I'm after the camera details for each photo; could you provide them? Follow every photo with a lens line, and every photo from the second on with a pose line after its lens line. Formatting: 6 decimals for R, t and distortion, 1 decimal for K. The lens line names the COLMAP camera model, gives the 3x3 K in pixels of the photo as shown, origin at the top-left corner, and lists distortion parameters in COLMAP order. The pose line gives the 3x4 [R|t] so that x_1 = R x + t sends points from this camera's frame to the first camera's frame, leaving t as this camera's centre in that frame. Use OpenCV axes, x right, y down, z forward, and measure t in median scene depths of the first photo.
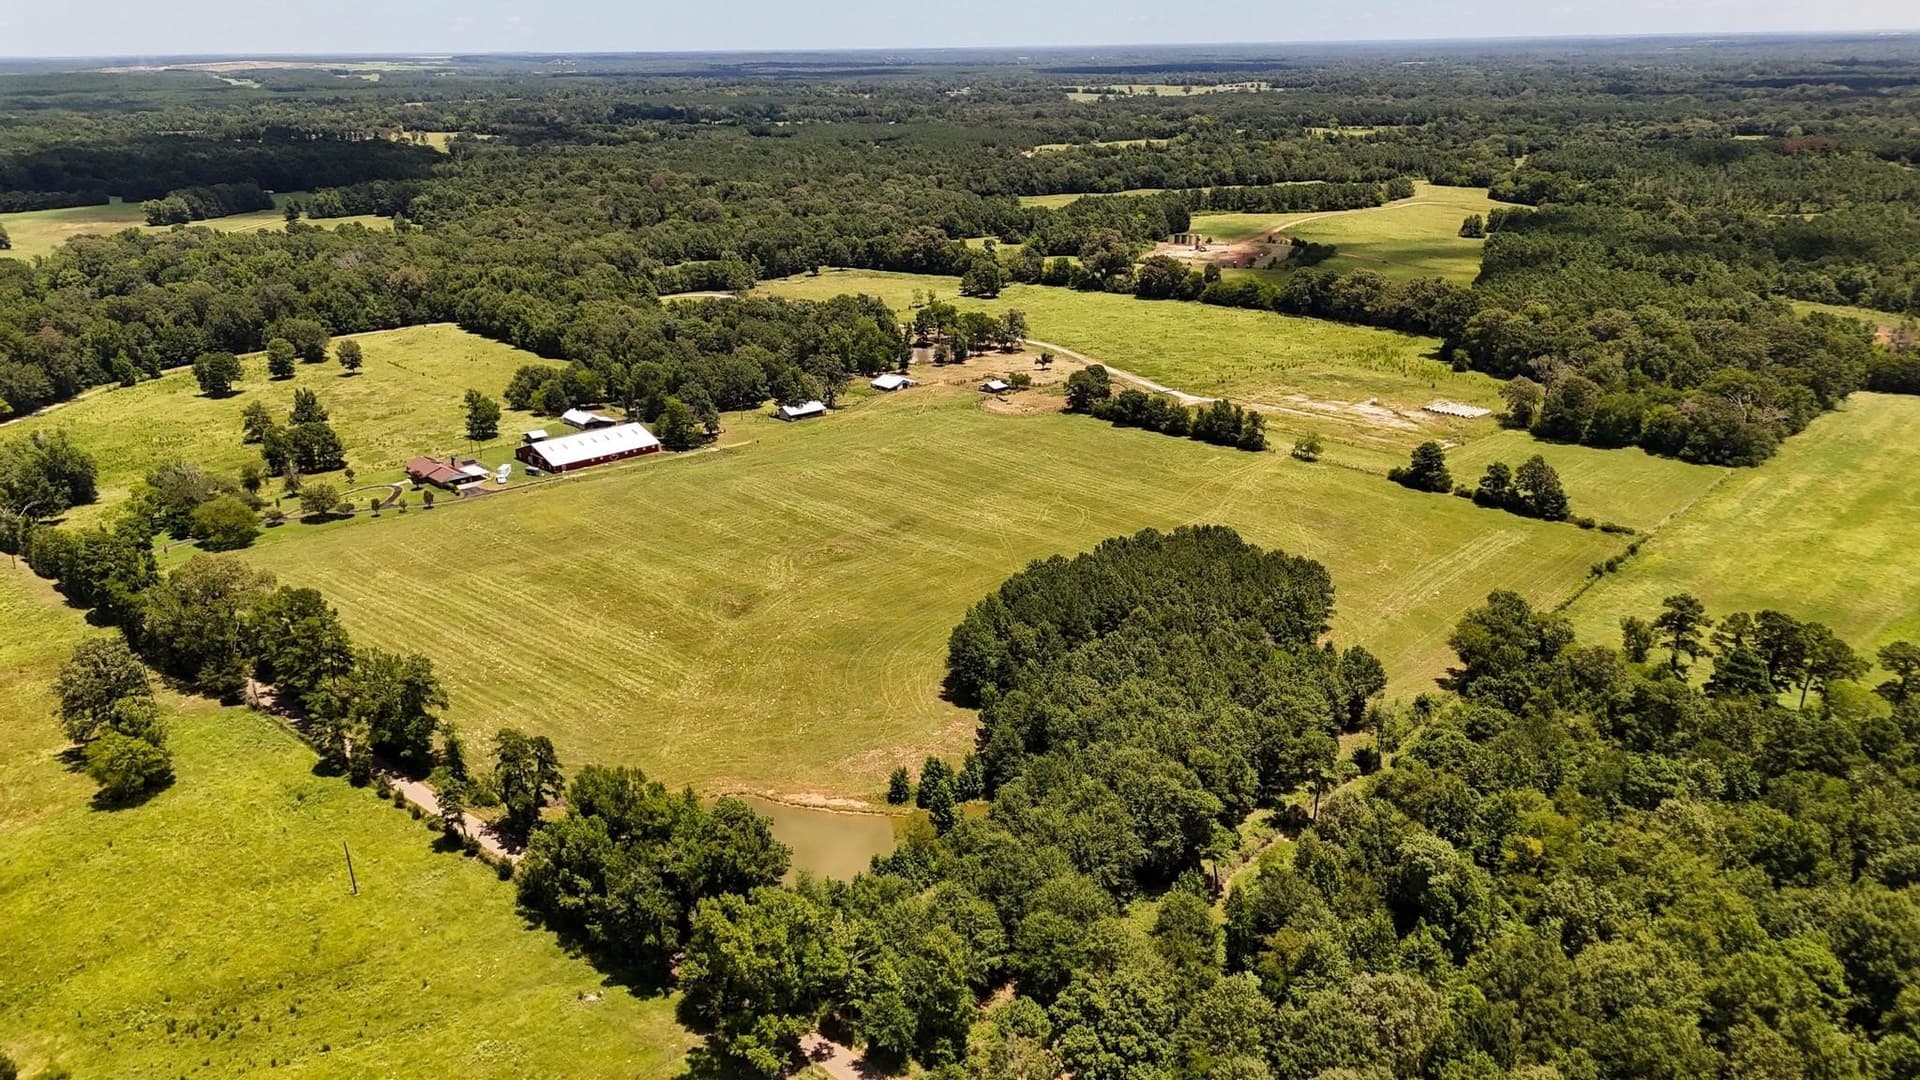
lens RADIAL K [[1414.5, 0, 969.7], [0, 1414.5, 527.8], [0, 0, 1]] dist [0.082892, -0.108037]
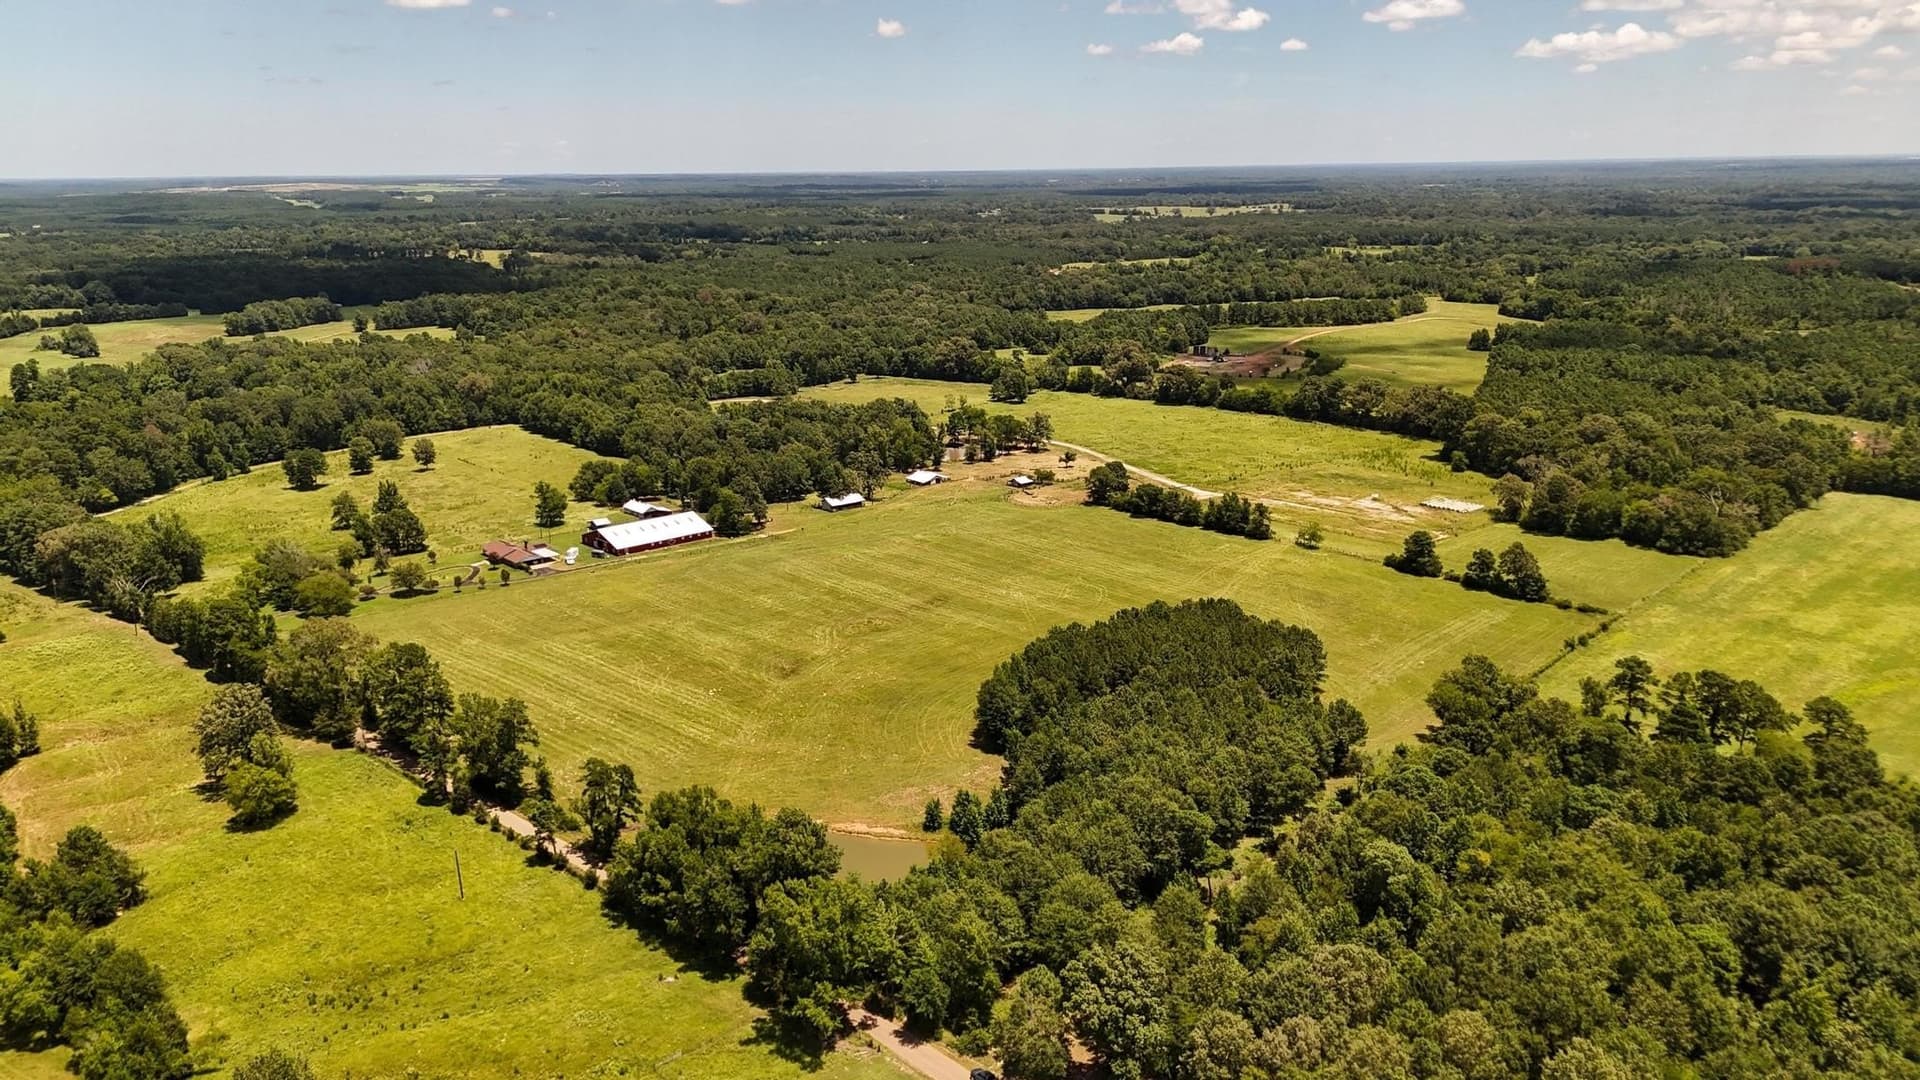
lens RADIAL K [[1414.0, 0, 966.5], [0, 1414.0, 516.8], [0, 0, 1]] dist [0.106858, -0.177529]
pose [[0.999728, 0.006307, -0.022431, 0.000572], [-0.008205, 0.996298, -0.085575, 0.027149], [0.021808, 0.085736, 0.996079, -0.099952]]
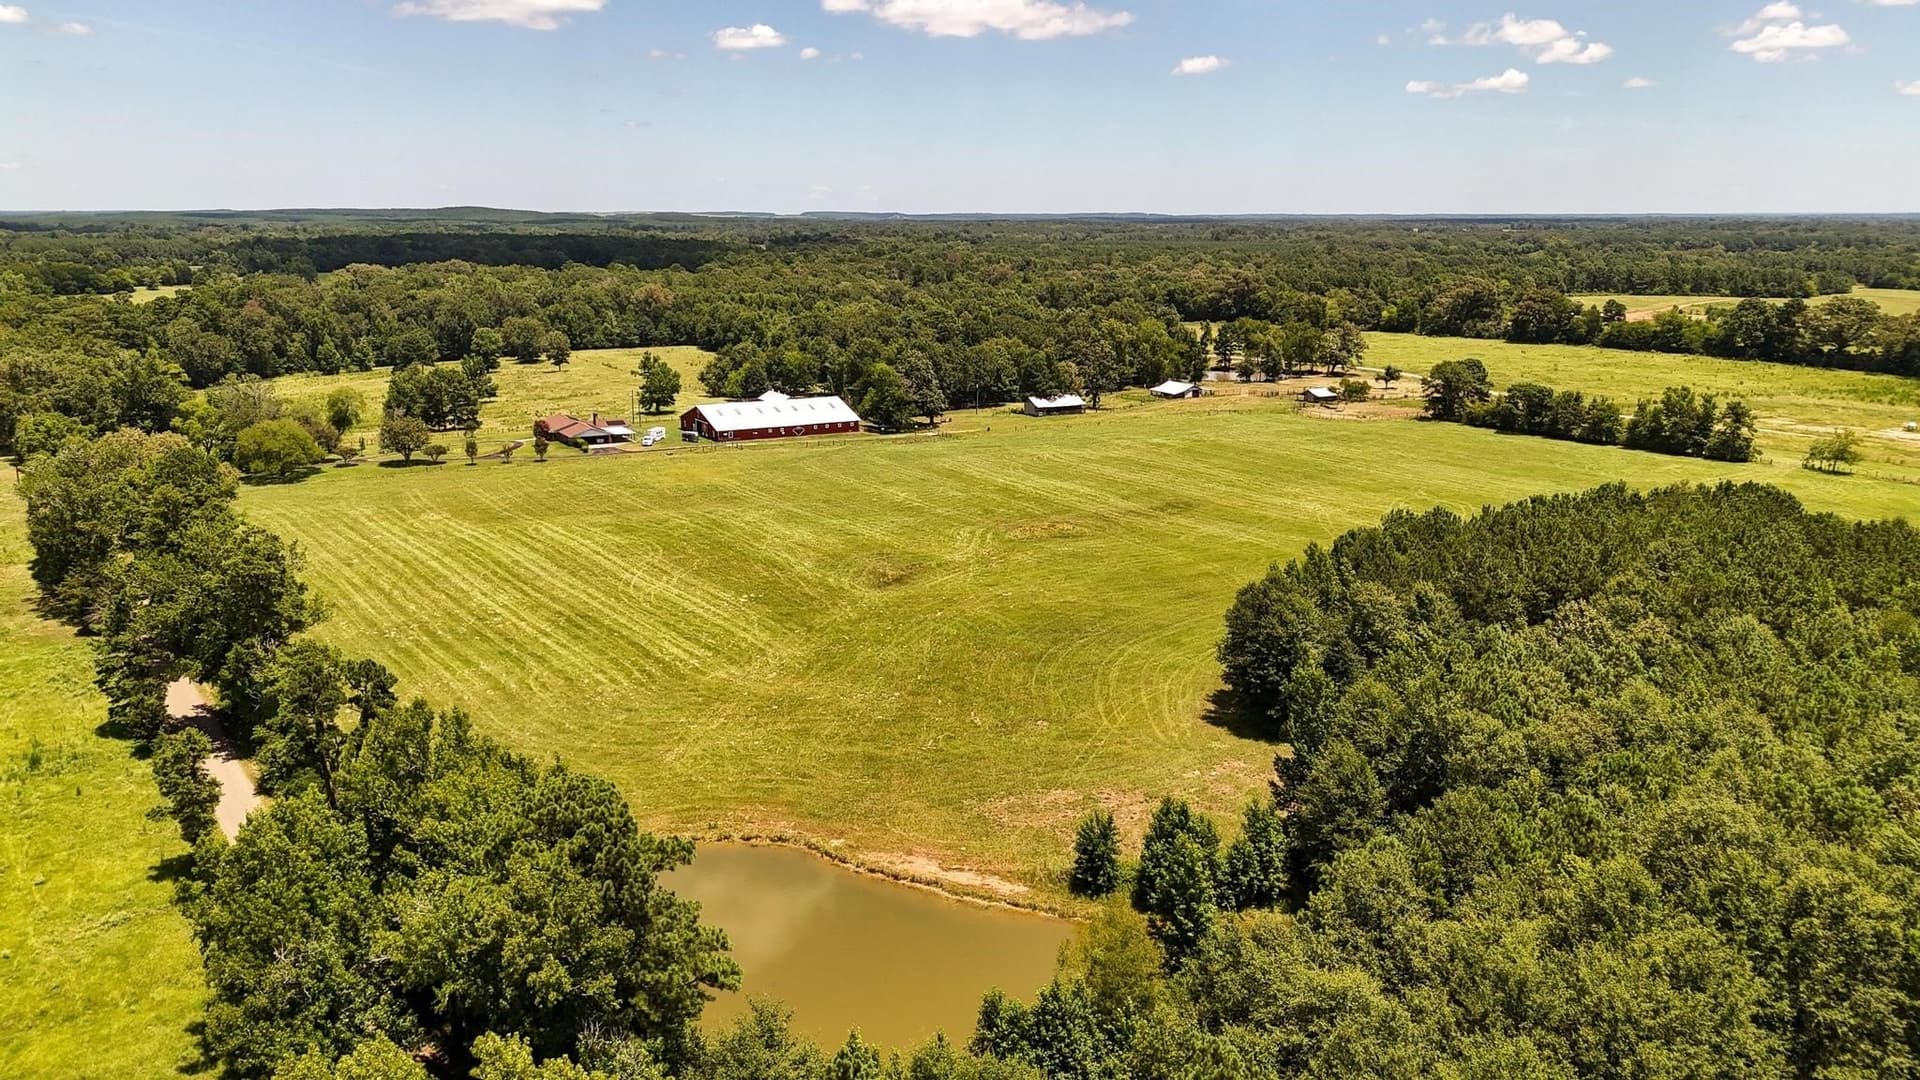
lens RADIAL K [[1414.5, 0, 969.7], [0, 1414.5, 527.8], [0, 0, 1]] dist [0.082892, -0.108037]
pose [[0.975712, 0.064789, -0.209259, -0.000168], [-0.087326, 0.991116, -0.100314, 0.083604], [0.200901, 0.116151, 0.972701, 0.352846]]
